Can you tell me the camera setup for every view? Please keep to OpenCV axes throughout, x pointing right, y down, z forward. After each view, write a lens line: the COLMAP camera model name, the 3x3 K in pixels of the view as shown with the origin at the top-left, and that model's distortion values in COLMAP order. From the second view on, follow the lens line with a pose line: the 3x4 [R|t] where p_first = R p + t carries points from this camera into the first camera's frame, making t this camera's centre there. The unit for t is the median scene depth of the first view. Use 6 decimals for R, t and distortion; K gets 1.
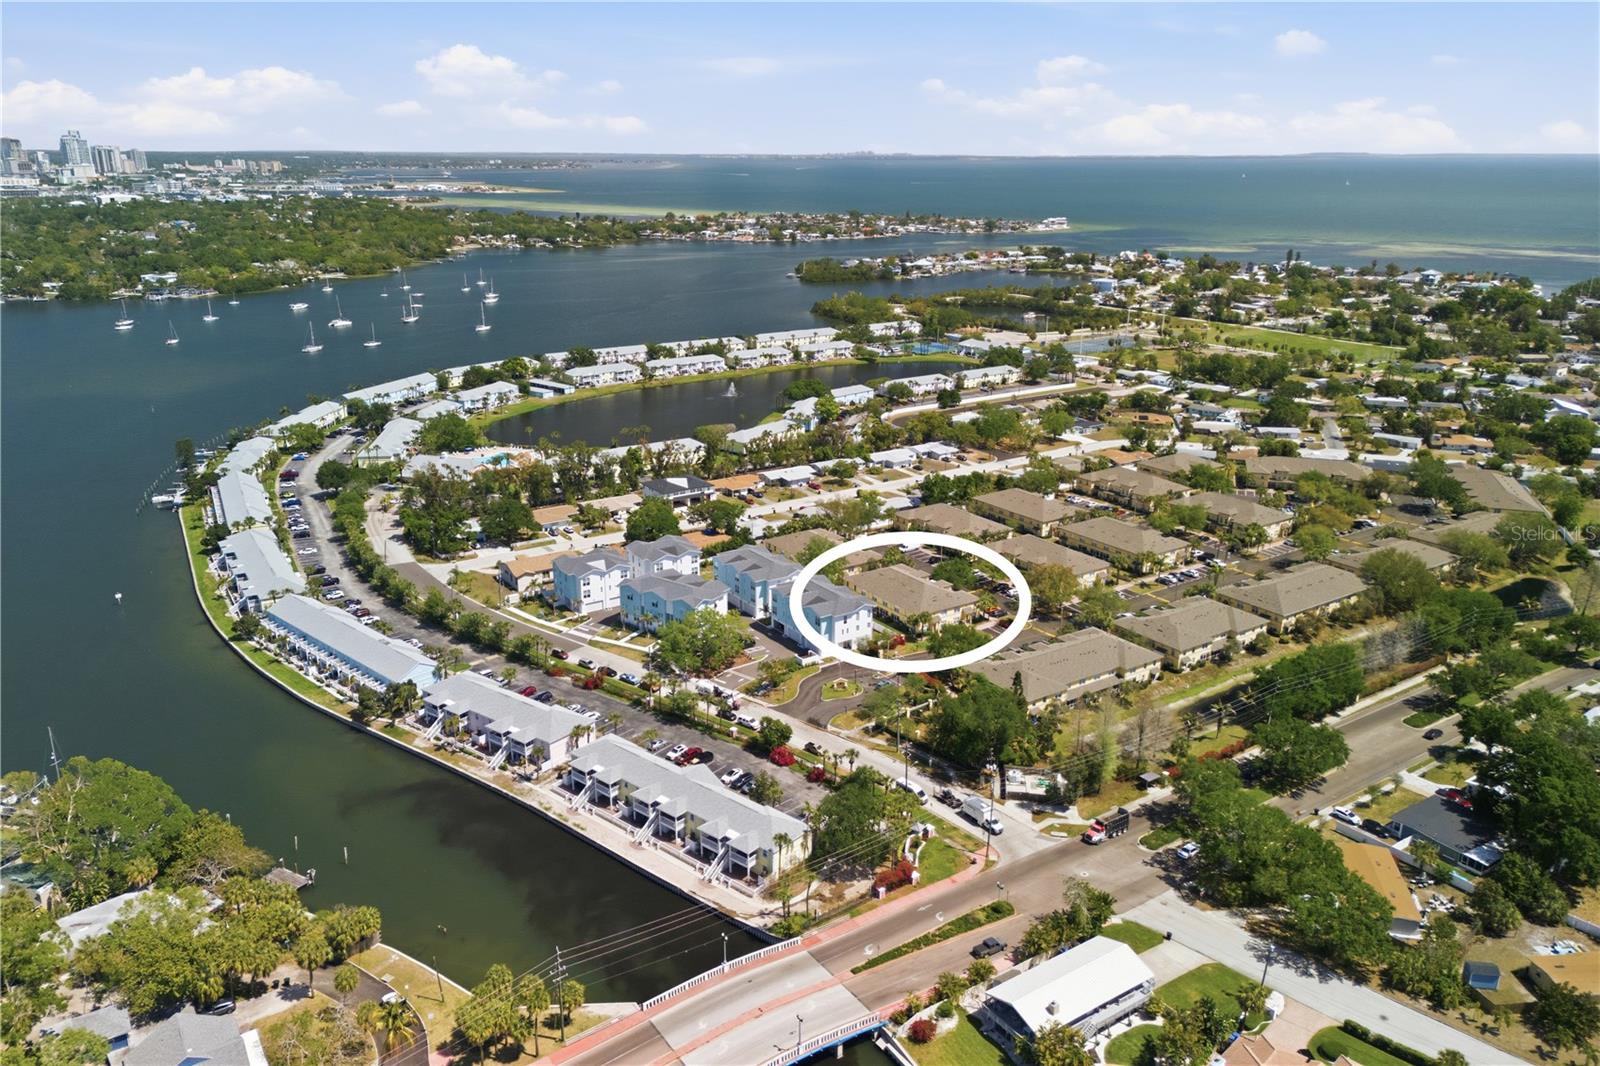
lens RADIAL K [[1164.2, 0, 800.0], [0, 1164.2, 533.0], [0, 0, 1]] dist [0.024483, -0.001064]
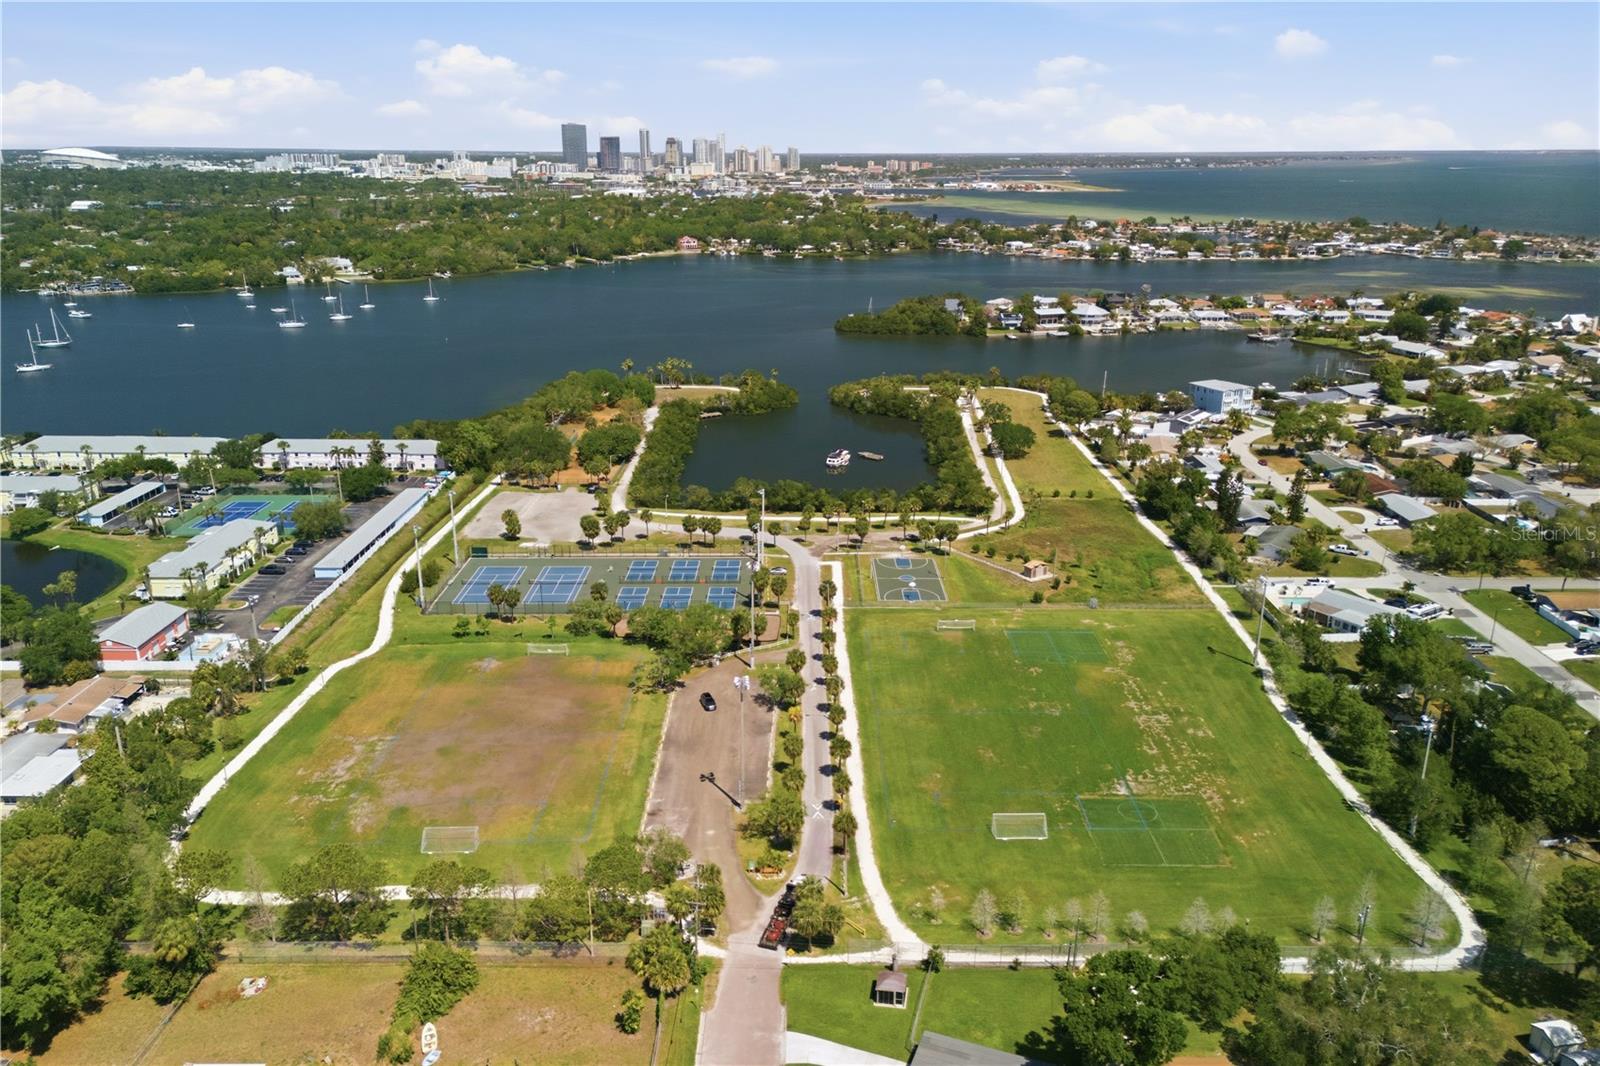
lens RADIAL K [[1147.1, 0, 800.0], [0, 1147.1, 533.0], [0, 0, 1]] dist [0.088574, -0.000416]
pose [[0.822793, 0.174645, -0.540843, 0.329909], [-0.174874, 0.983245, 0.051464, -0.135427], [0.540769, 0.052235, 0.839548, 0.475454]]
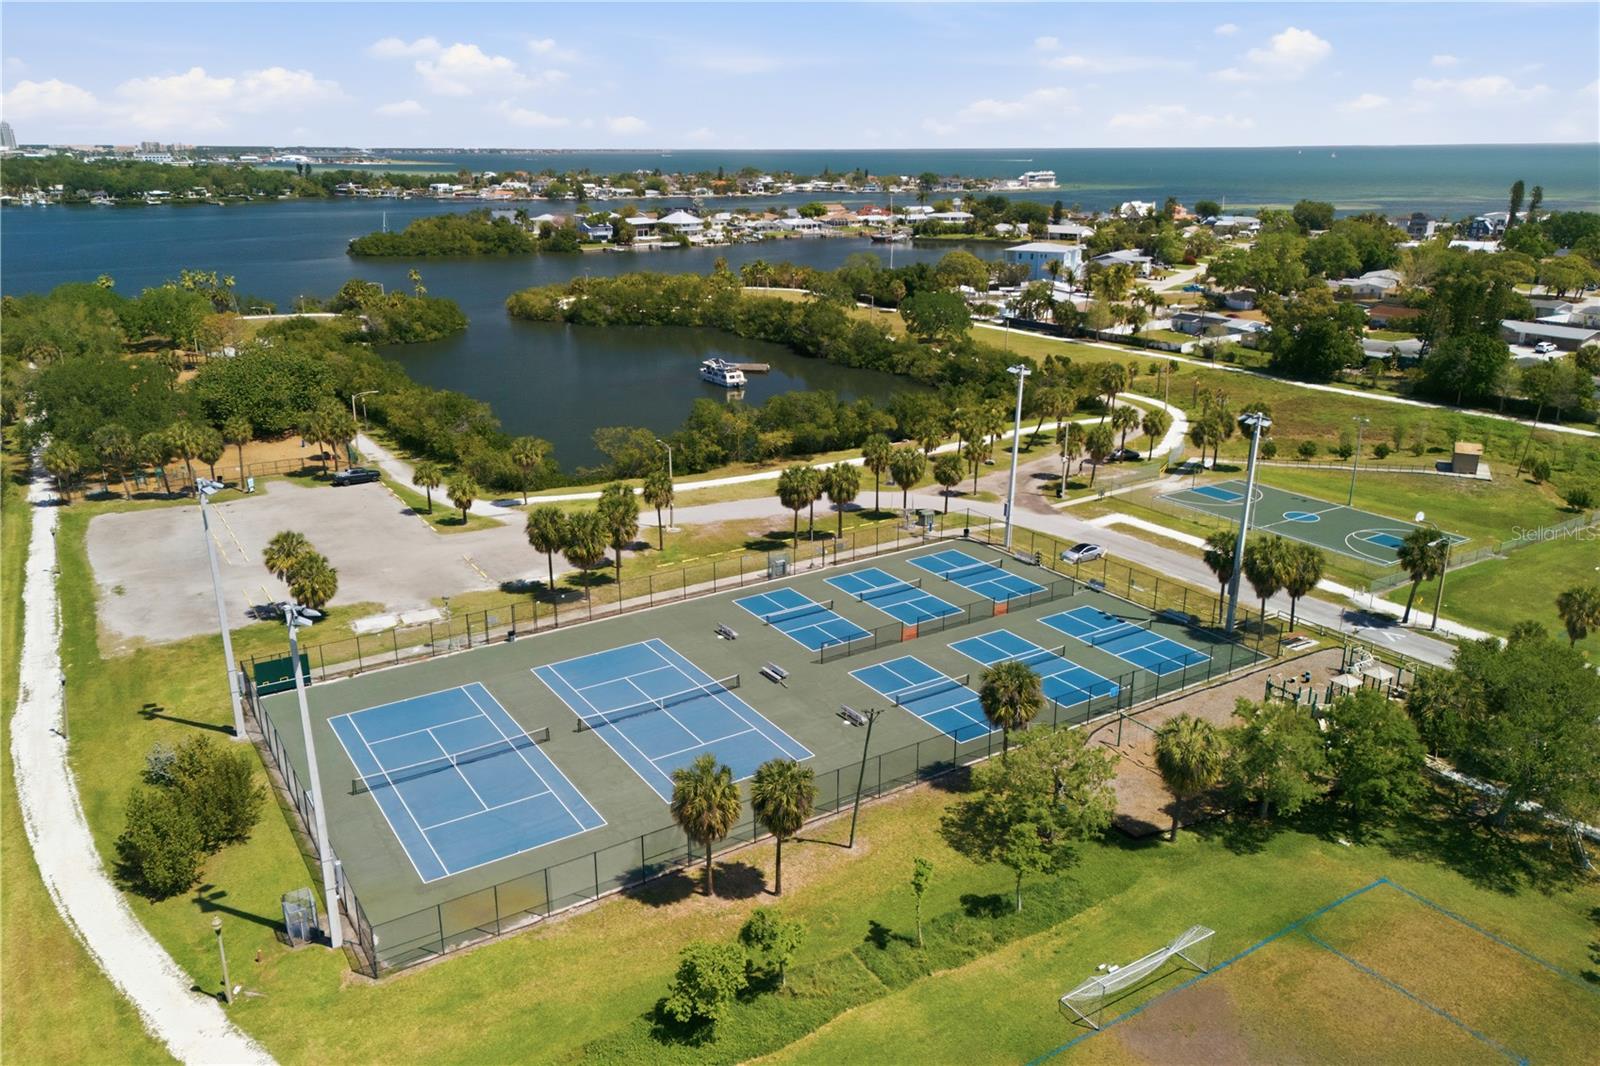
lens RADIAL K [[1164.2, 0, 800.0], [0, 1164.2, 533.0], [0, 0, 1]] dist [0.024483, -0.001064]
pose [[0.999610, 0.007234, -0.026971, 0.174040], [-0.007148, 0.999969, 0.003280, -0.116190], [0.026994, -0.003086, 0.999631, 0.571700]]
